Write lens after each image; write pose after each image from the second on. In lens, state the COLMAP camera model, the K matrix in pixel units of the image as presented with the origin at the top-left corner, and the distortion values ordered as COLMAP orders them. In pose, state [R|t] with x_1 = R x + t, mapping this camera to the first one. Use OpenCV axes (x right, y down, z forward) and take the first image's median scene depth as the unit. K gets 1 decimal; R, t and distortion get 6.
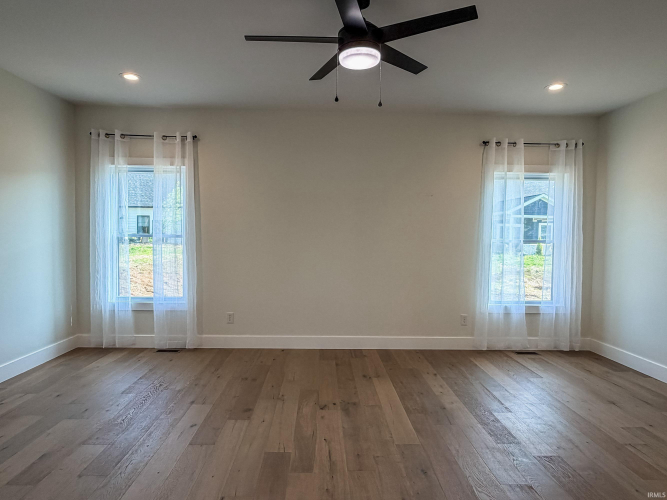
lens RADIAL K [[412.4, 0, 333.3], [0, 412.4, 259.8], [0, 0, 1]] dist [0.023233, 0.001007]
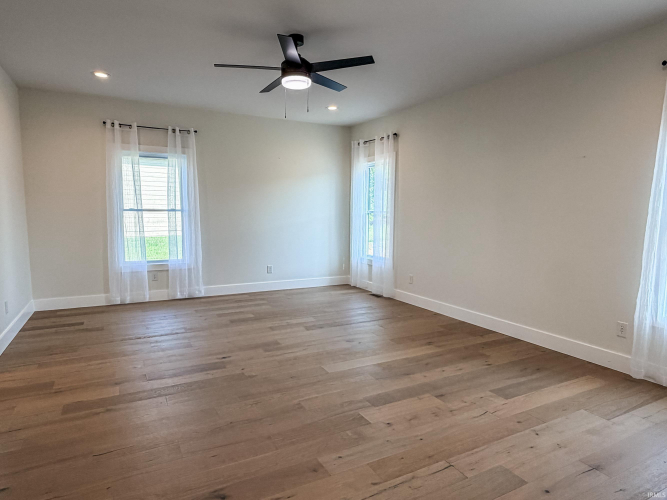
lens RADIAL K [[405.5, 0, 333.5], [0, 405.5, 250.0], [0, 0, 1]] dist [0.004130, 0.002553]
pose [[0.445827, 0.070712, -0.892322, 0.739359], [-0.075528, 0.996292, 0.041215, 0.026544], [0.891927, 0.049020, 0.449515, 0.282376]]
